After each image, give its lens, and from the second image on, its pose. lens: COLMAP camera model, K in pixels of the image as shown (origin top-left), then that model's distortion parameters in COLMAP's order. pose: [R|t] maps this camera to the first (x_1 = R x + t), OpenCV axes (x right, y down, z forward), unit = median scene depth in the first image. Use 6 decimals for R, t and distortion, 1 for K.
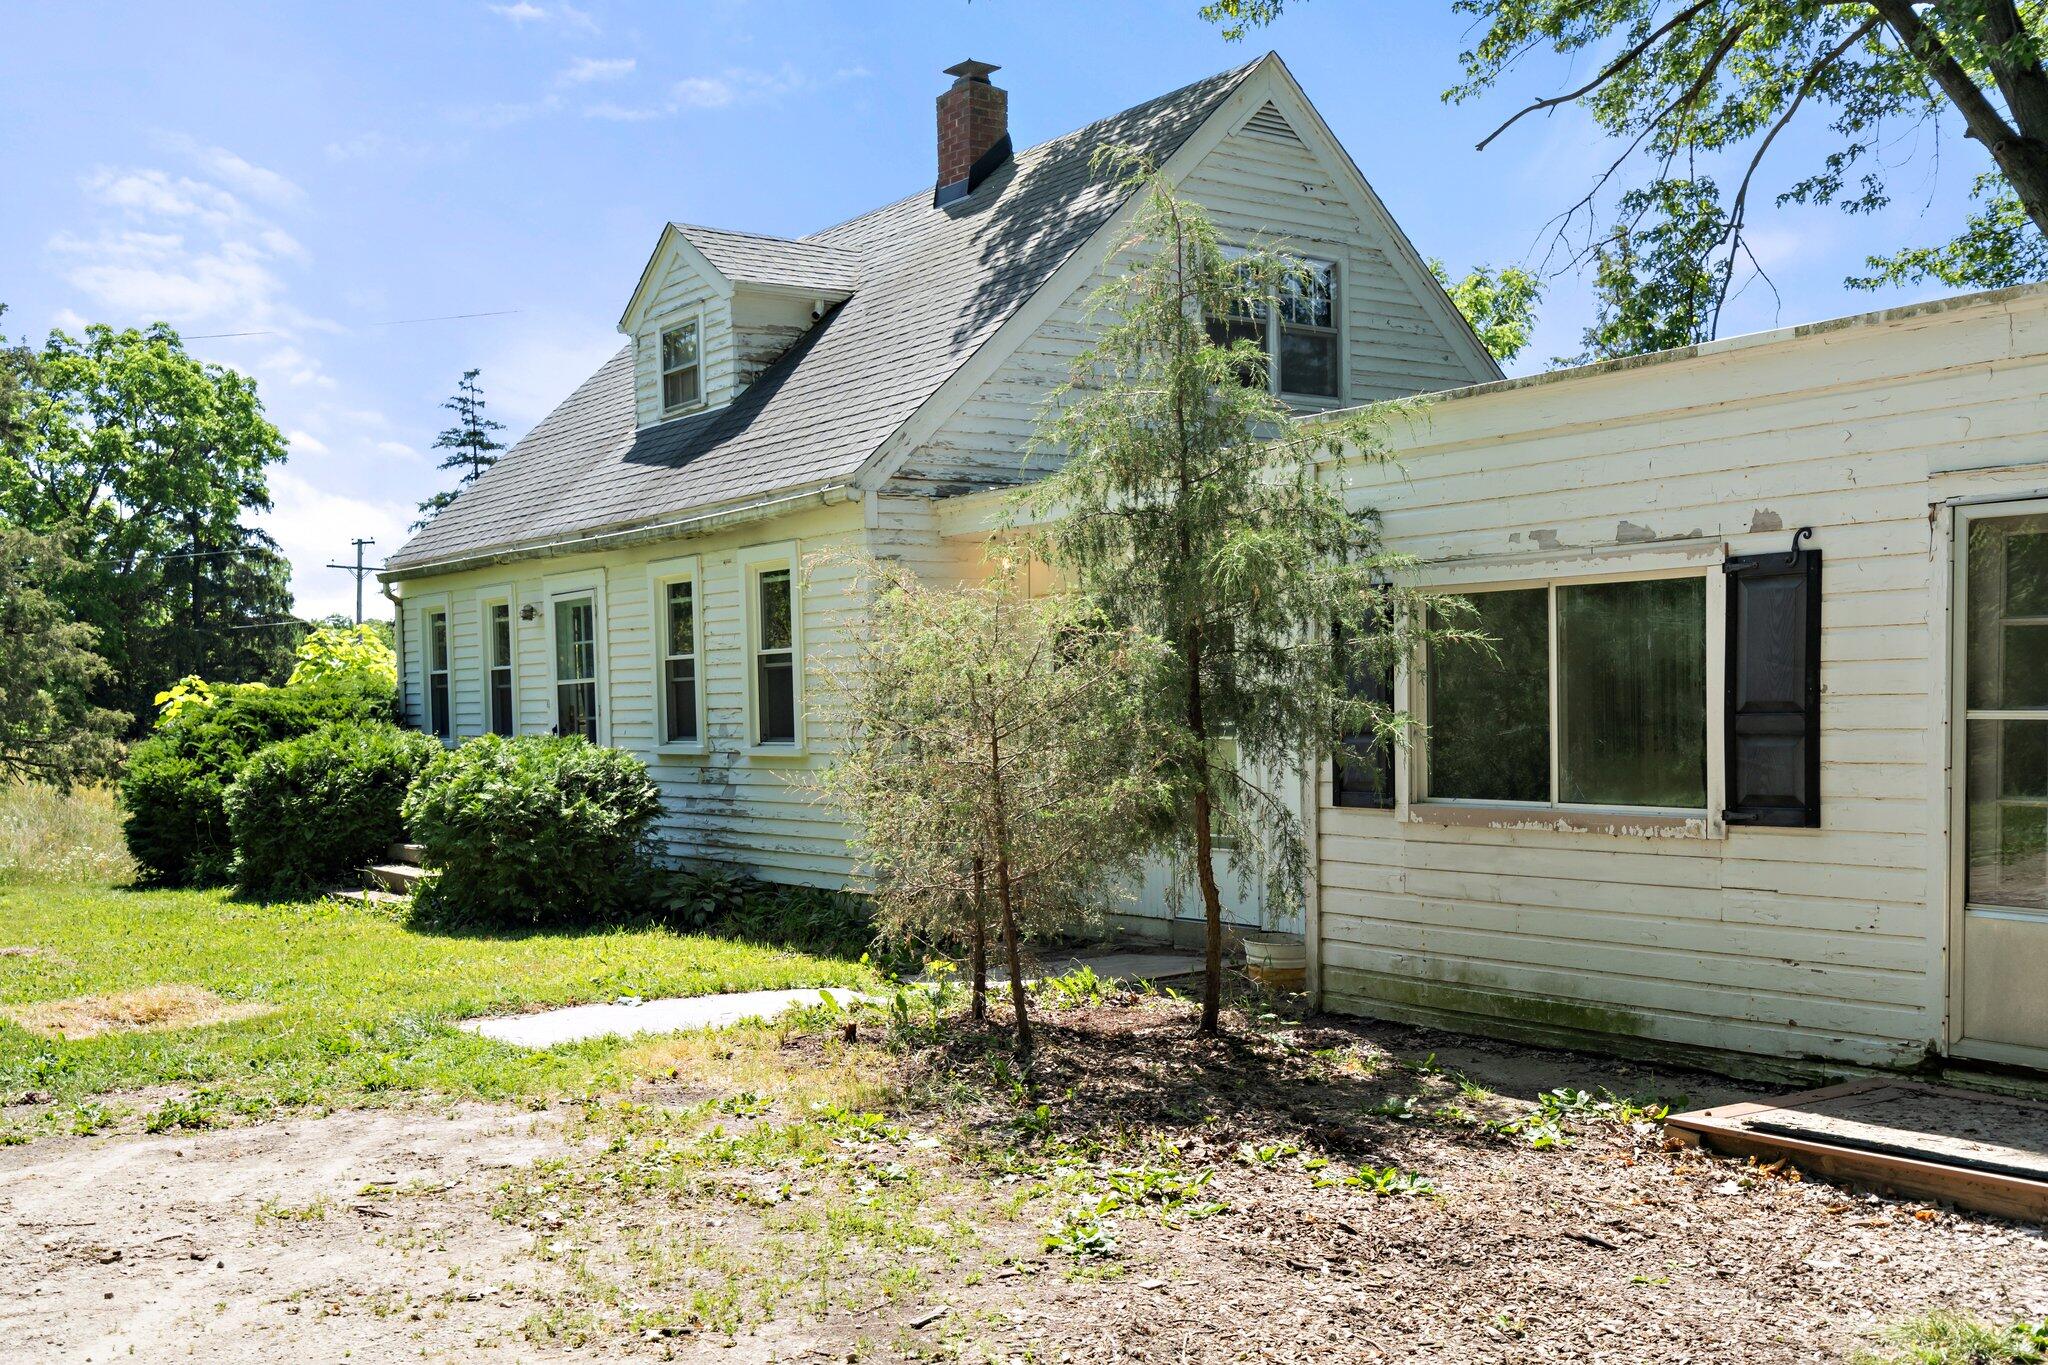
lens RADIAL K [[2024.7, 0, 1040.3], [0, 2024.7, 806.0], [0, 0, 1]] dist [0.002868, 0.000000]
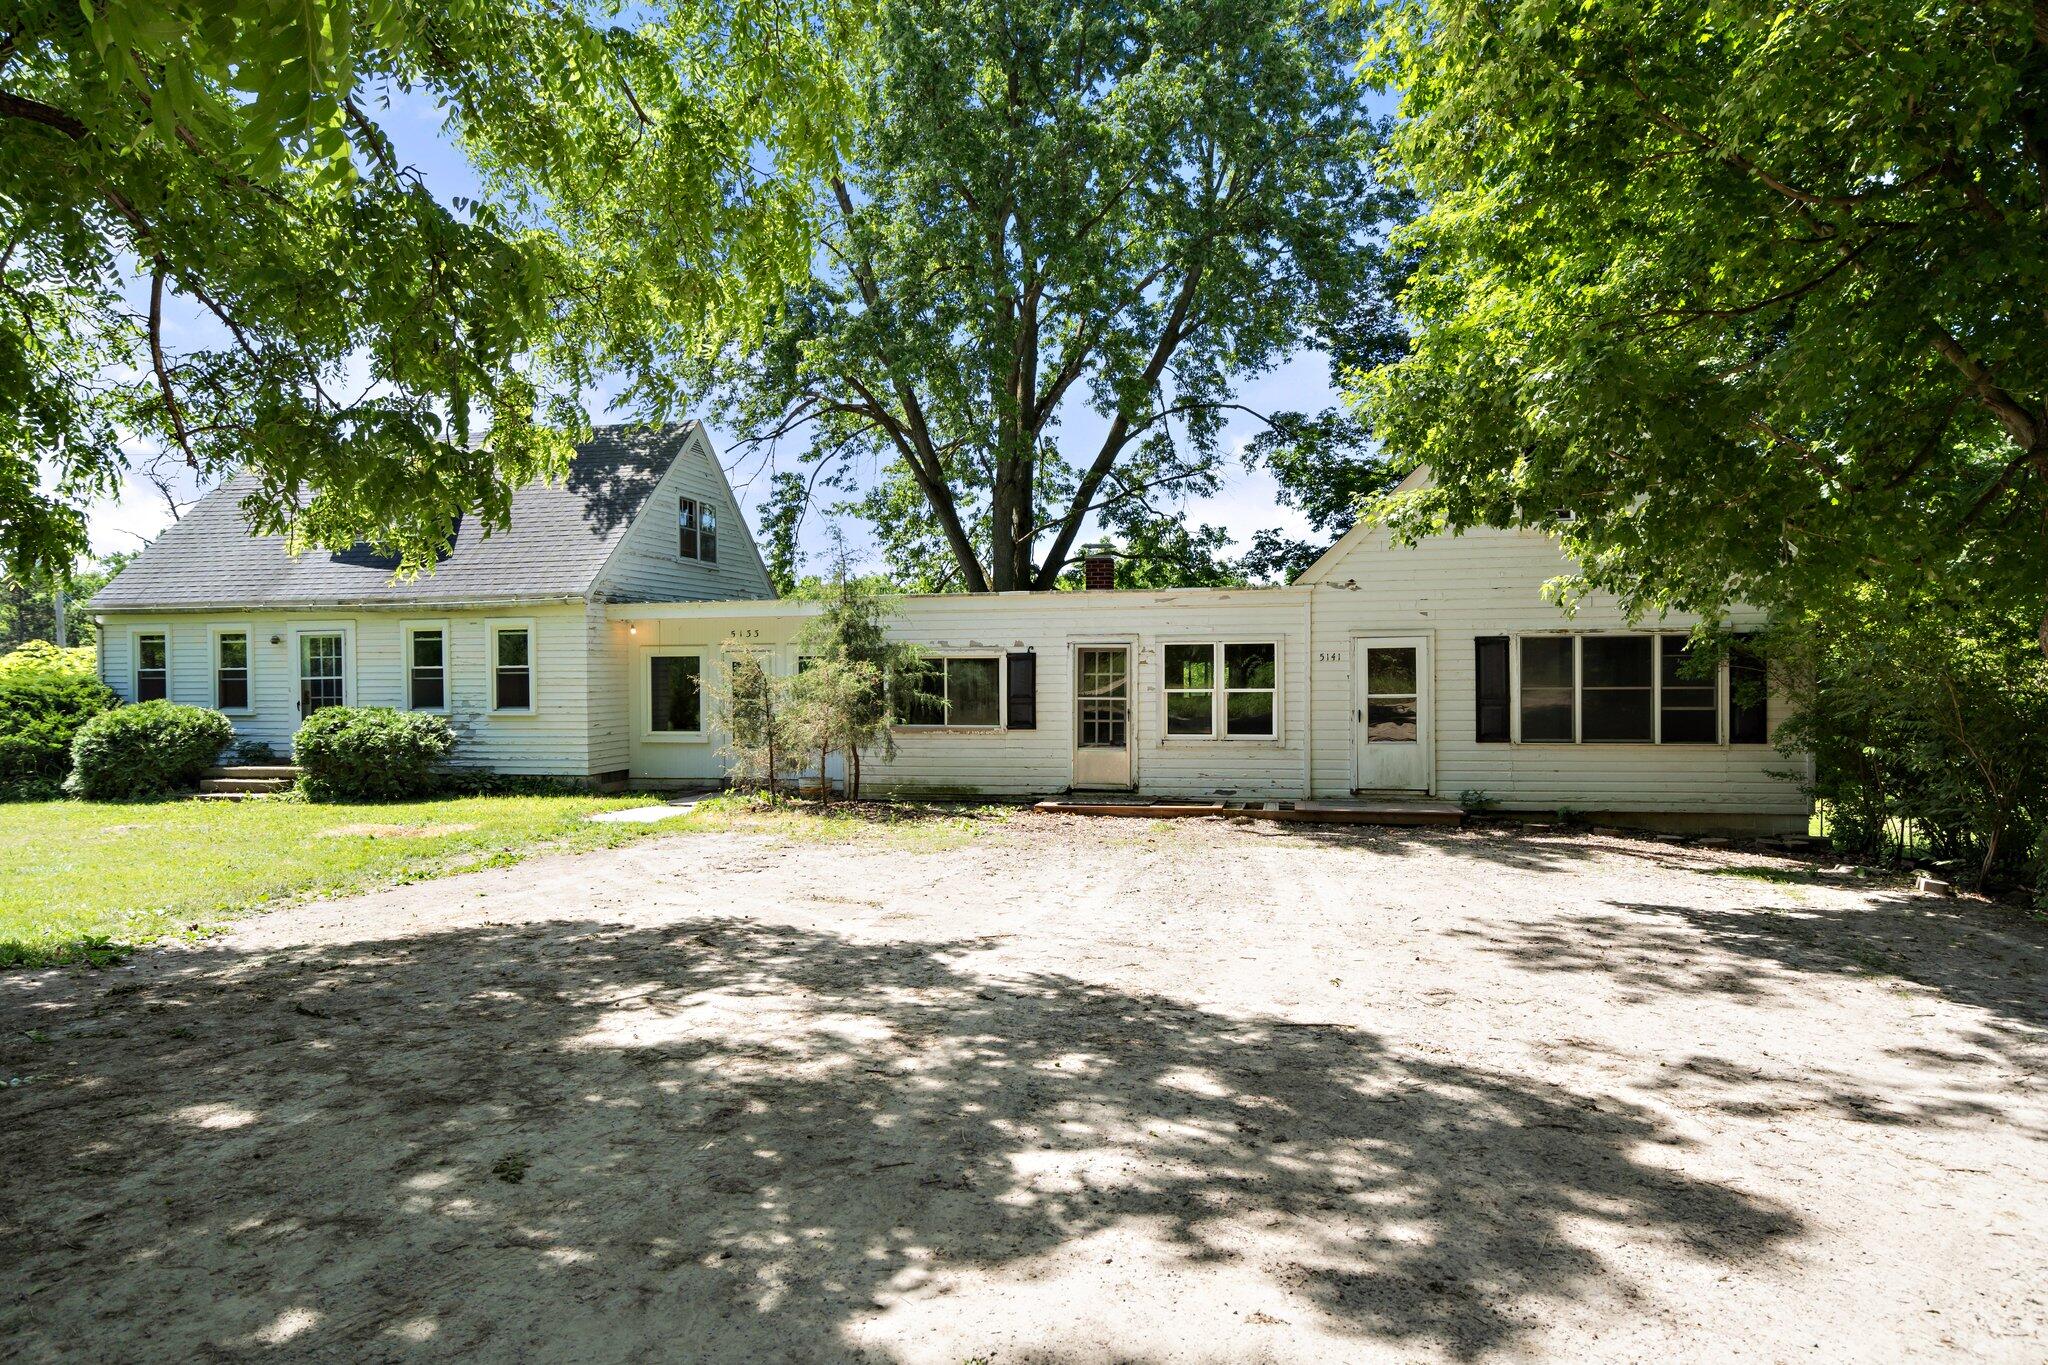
lens RADIAL K [[1217.2, 0, 1013.6], [0, 1217.2, 687.6], [0, 0, 1]] dist [0.000622, 0.001482]
pose [[0.749163, 0.002680, 0.662381, -0.507006], [0.027750, 0.998987, -0.035427, 0.005656], [-0.661805, 0.044922, 0.748329, -0.282320]]
